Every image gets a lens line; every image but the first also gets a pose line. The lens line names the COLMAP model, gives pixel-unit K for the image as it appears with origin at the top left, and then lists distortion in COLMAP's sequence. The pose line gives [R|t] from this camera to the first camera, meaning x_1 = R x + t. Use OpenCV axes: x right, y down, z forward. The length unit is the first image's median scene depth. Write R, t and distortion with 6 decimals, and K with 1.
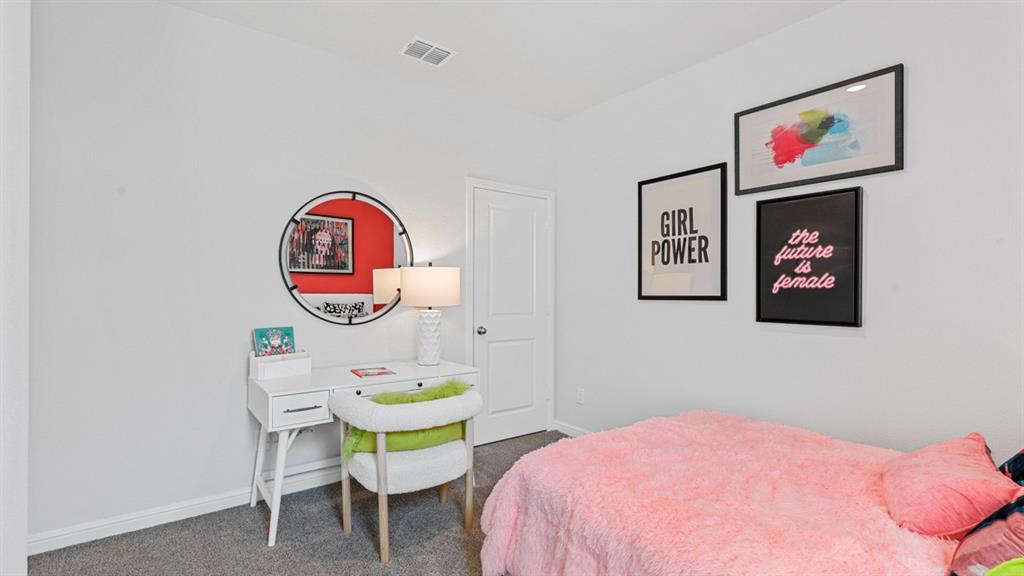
lens RADIAL K [[463.6, 0, 509.5], [0, 463.6, 291.2], [0, 0, 1]] dist [-0.000904, 0.000378]
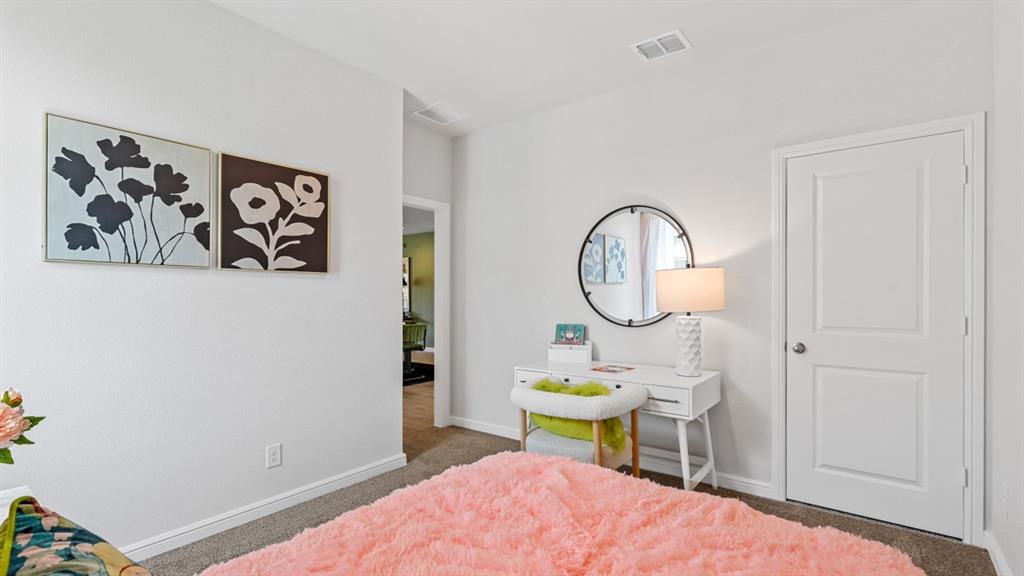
lens RADIAL K [[463.6, 0, 510.9], [0, 463.6, 294.7], [0, 0, 1]] dist [-0.000904, 0.000378]
pose [[0.269030, -0.009507, -0.963085, 0.617629], [0.006070, 0.999948, -0.008175, 0.003598], [0.963113, -0.003647, 0.269074, 0.413666]]
